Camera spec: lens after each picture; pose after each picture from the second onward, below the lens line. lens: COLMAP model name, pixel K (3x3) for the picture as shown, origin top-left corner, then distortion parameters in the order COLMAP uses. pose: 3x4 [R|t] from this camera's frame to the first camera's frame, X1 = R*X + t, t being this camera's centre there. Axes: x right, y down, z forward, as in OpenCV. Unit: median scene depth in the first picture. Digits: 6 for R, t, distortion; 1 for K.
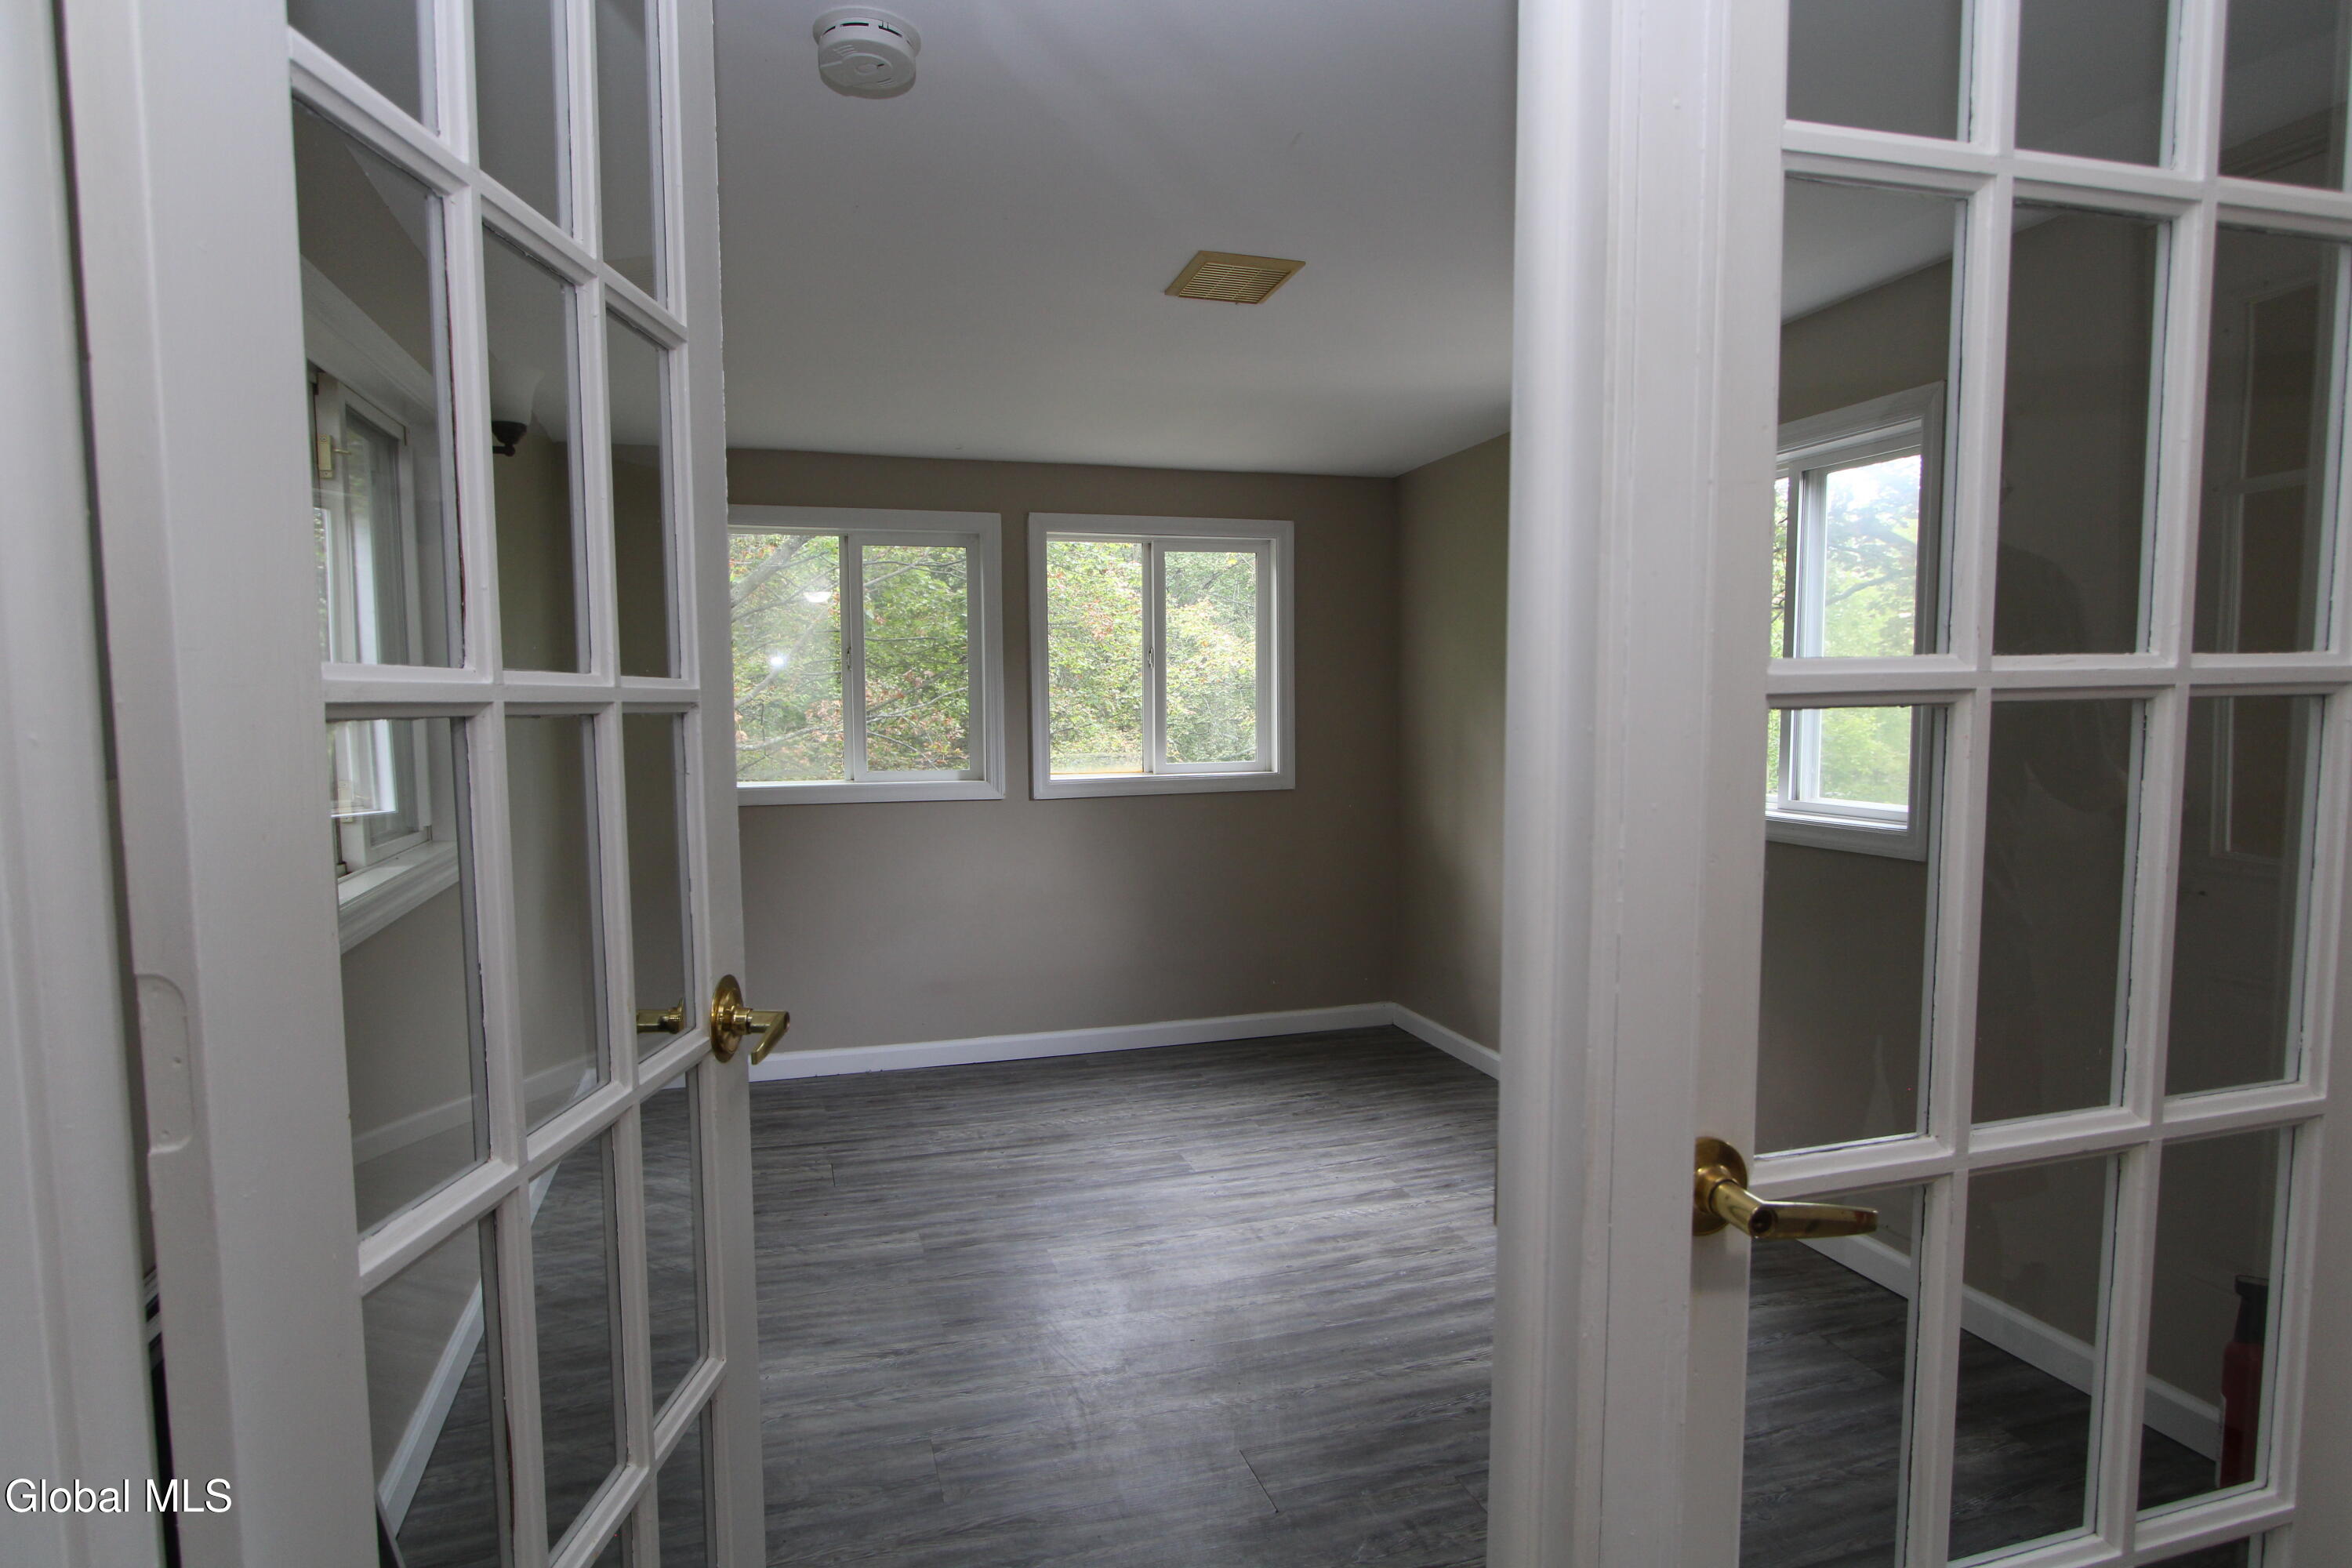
lens RADIAL K [[1297.5, 0, 1167.0], [0, 1297.5, 795.5], [0, 0, 1]] dist [-0.024461, 0.013503]
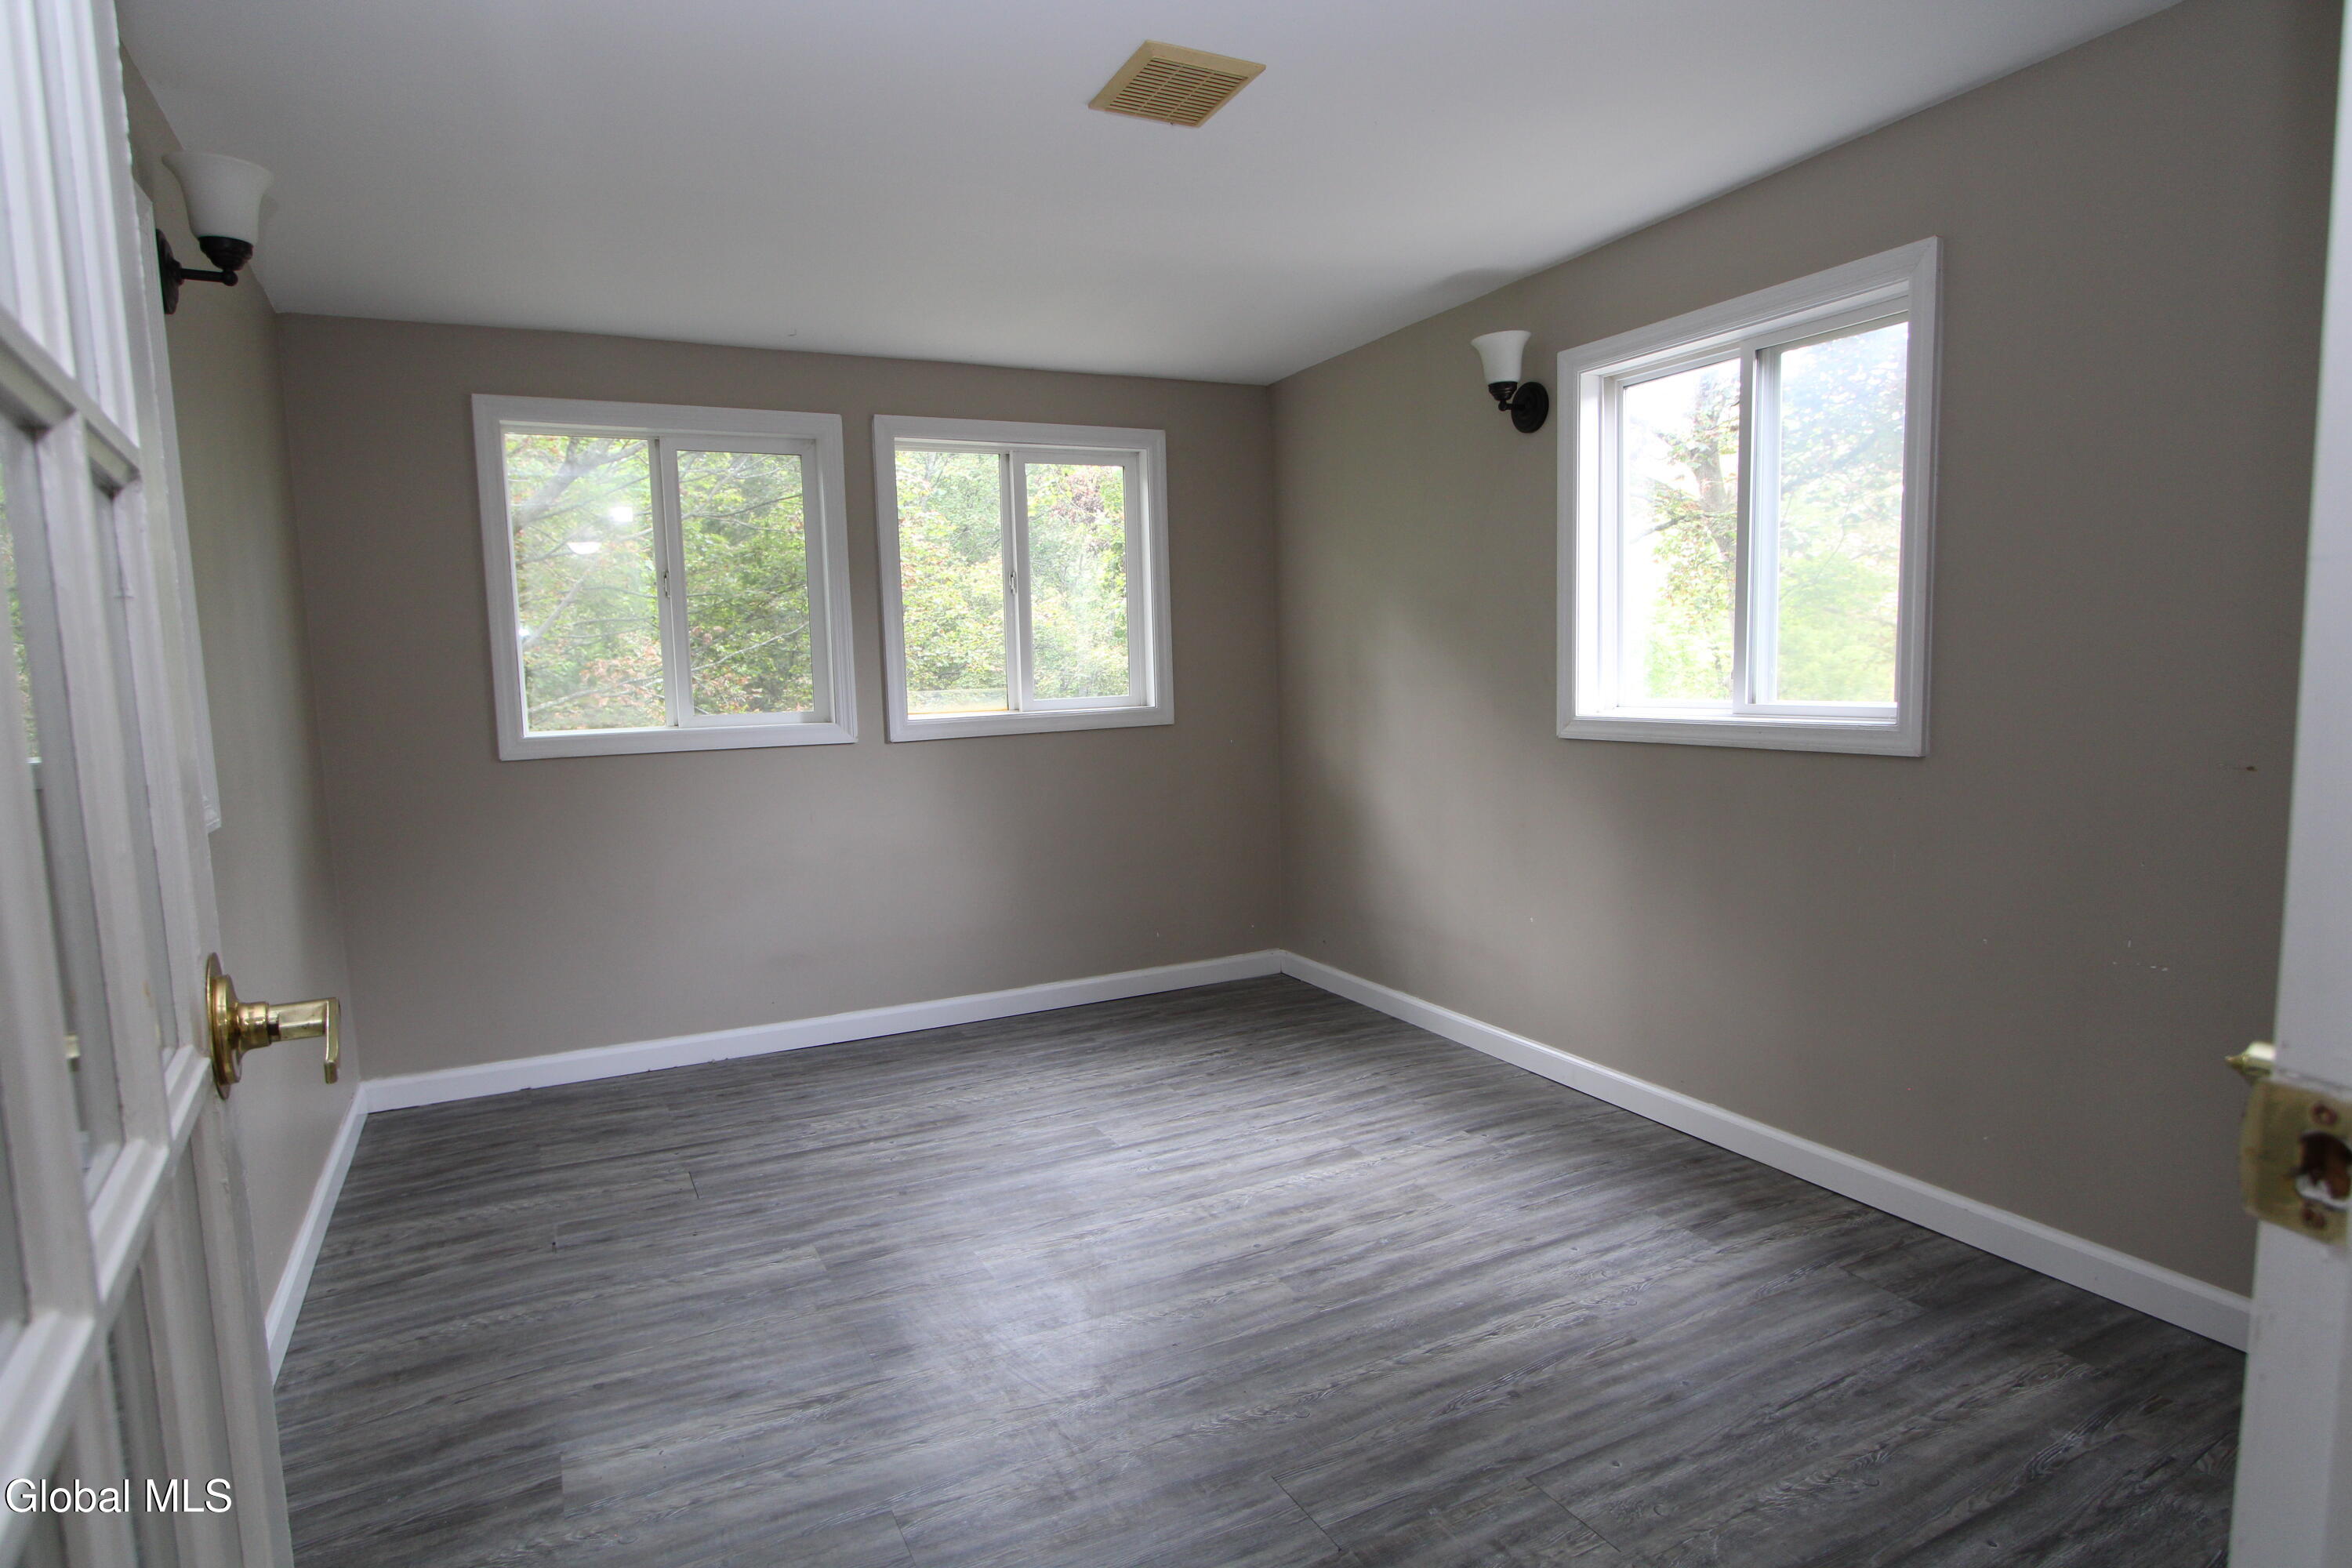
lens RADIAL K [[1297.5, 0, 1167.0], [0, 1297.5, 795.5], [0, 0, 1]] dist [-0.024461, 0.013503]
pose [[0.985507, -0.037420, 0.165455, -0.087743], [0.033168, 0.999047, 0.028387, 0.027968], [-0.166360, -0.022488, 0.985809, 0.132750]]
